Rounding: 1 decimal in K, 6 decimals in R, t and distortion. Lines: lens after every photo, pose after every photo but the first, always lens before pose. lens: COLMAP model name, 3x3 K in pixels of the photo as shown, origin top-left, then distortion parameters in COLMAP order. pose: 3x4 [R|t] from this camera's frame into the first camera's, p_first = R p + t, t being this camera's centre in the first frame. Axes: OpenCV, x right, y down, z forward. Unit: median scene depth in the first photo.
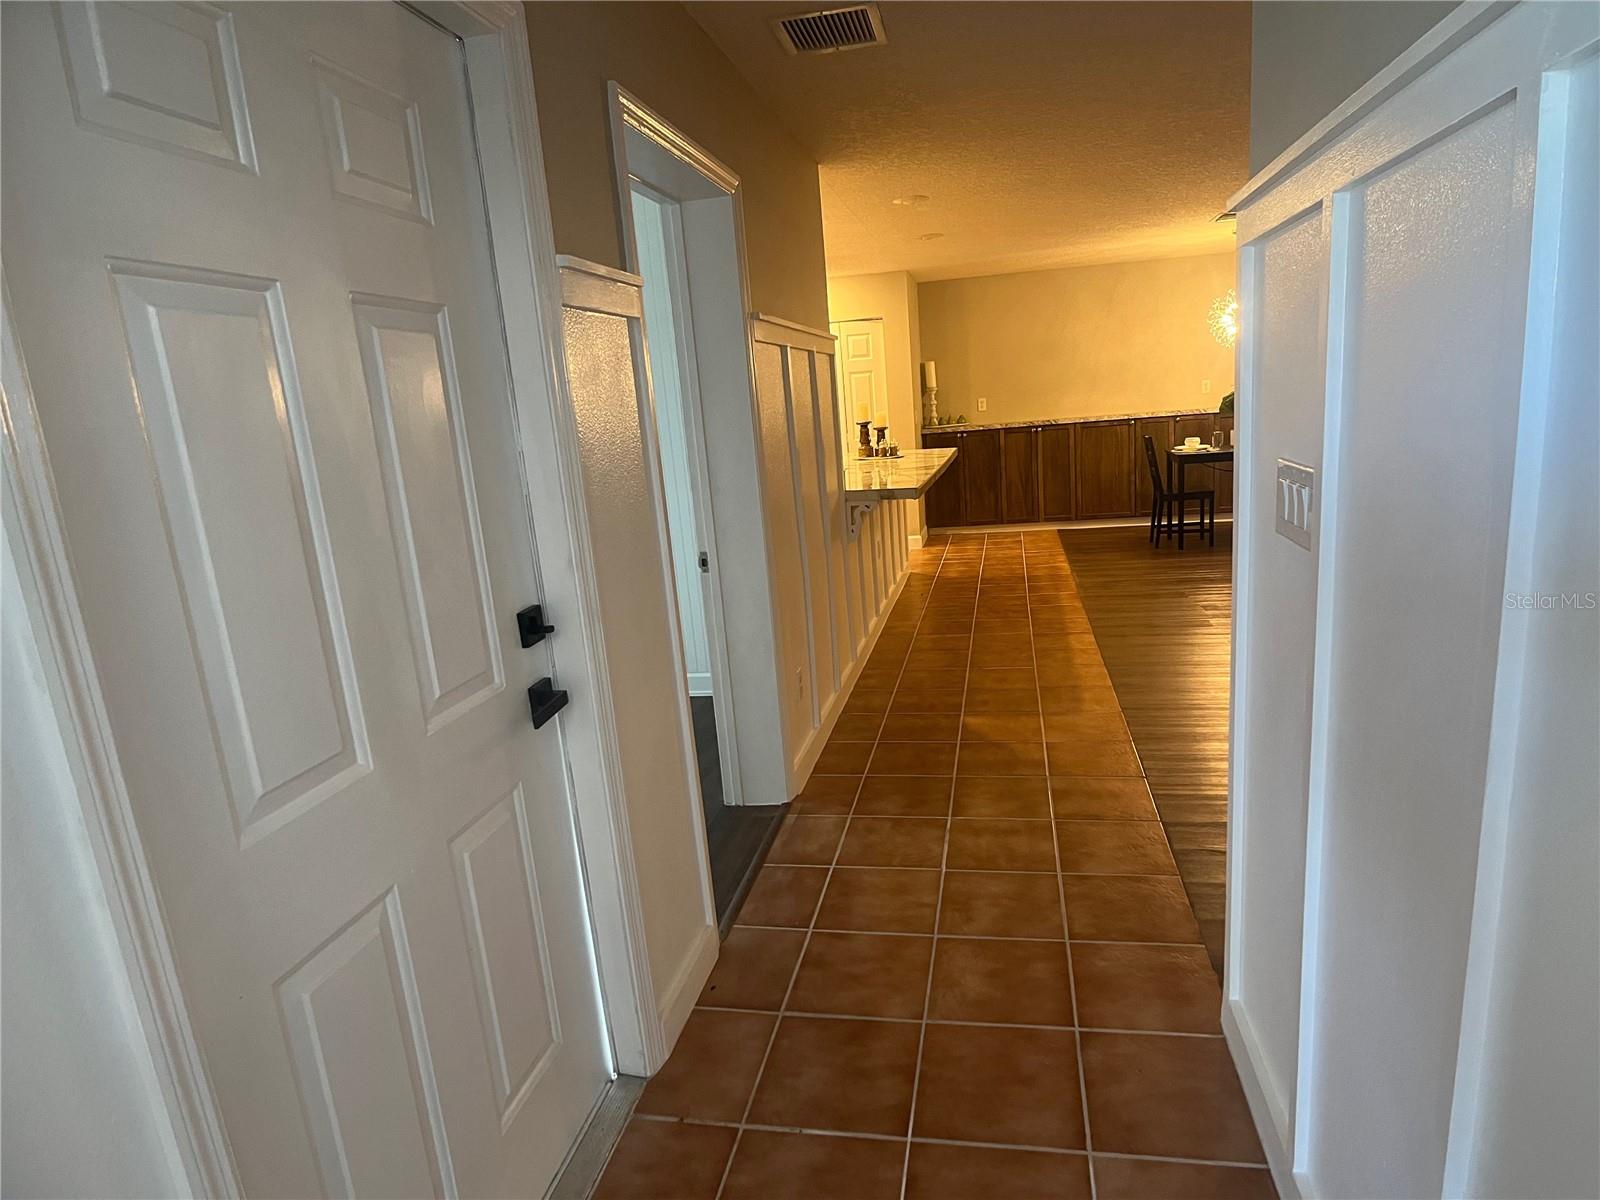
lens RADIAL K [[903.3, 0, 816.2], [0, 903.3, 600.8], [0, 0, 1]] dist [-0.020713, -0.001053]
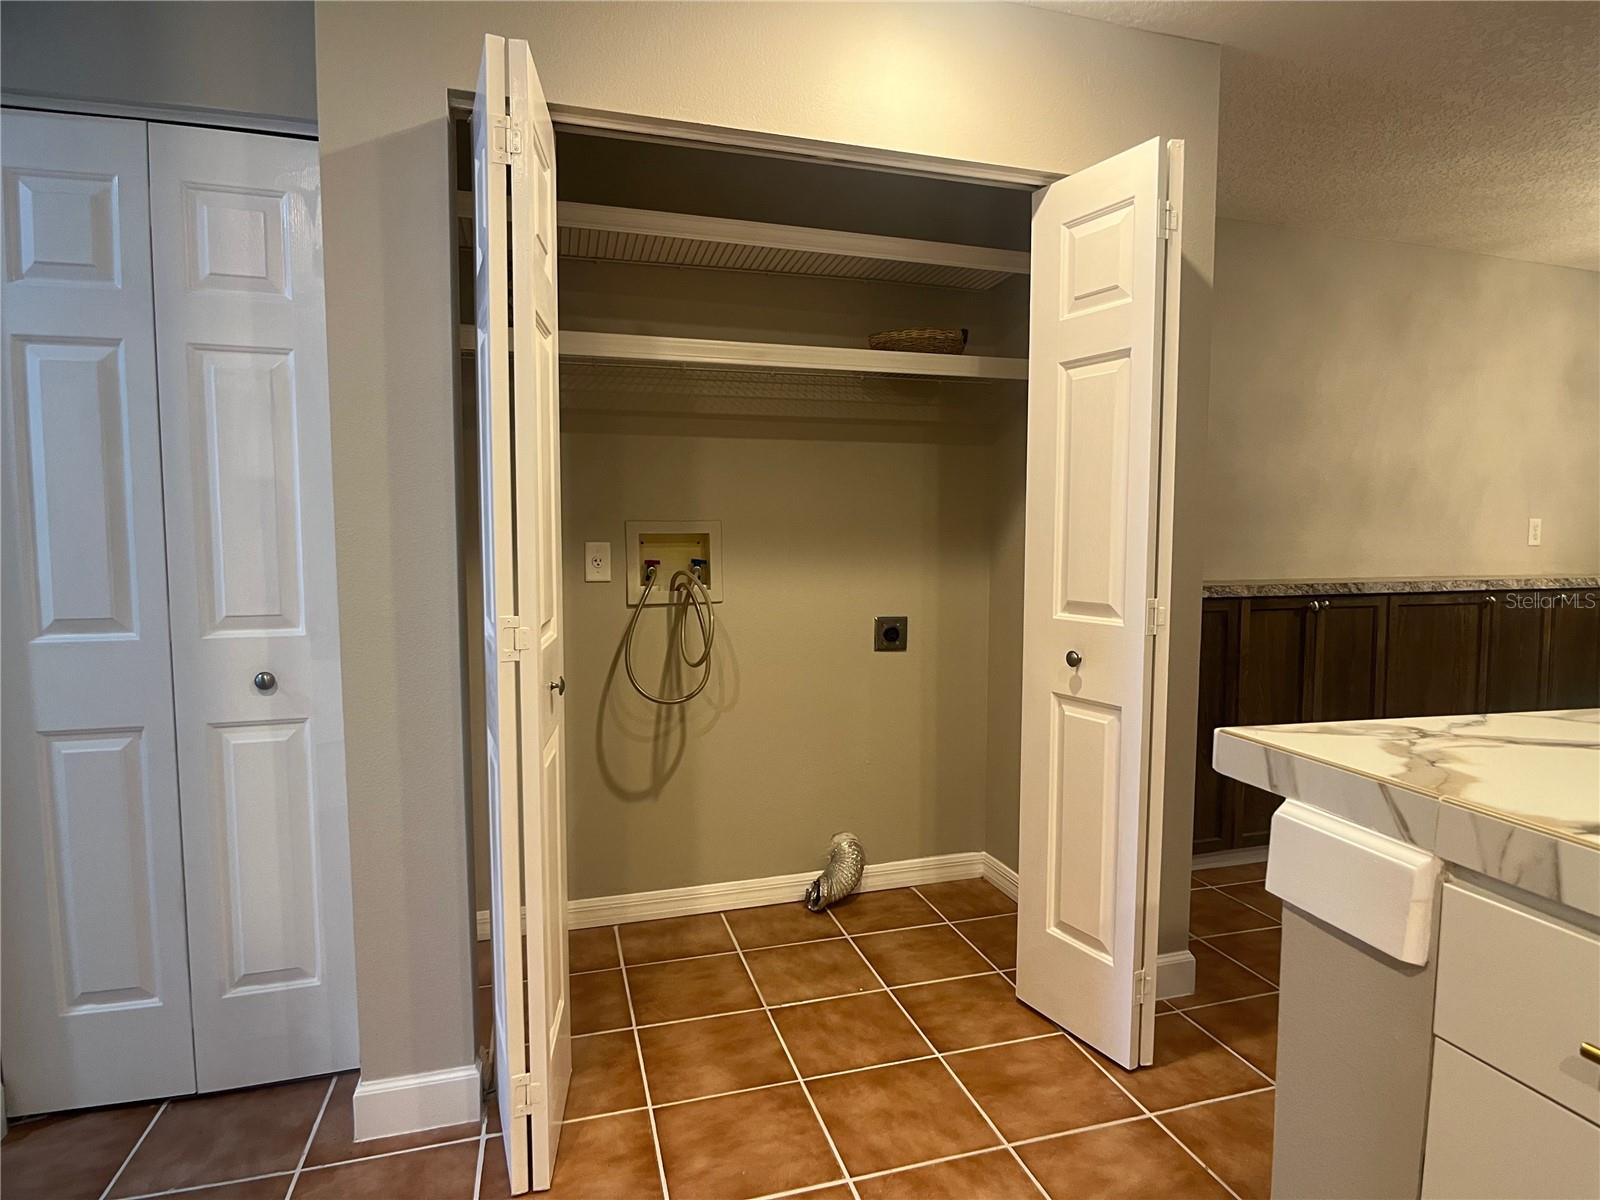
lens RADIAL K [[898.1, 0, 805.7], [0, 898.1, 612.5], [0, 0, 1]] dist [-0.011196, -0.000438]
pose [[0.858157, 0.047399, 0.511194, -0.138751], [0.040694, 0.986316, -0.159767, -0.134566], [-0.511772, 0.157908, 0.844485, 0.791449]]
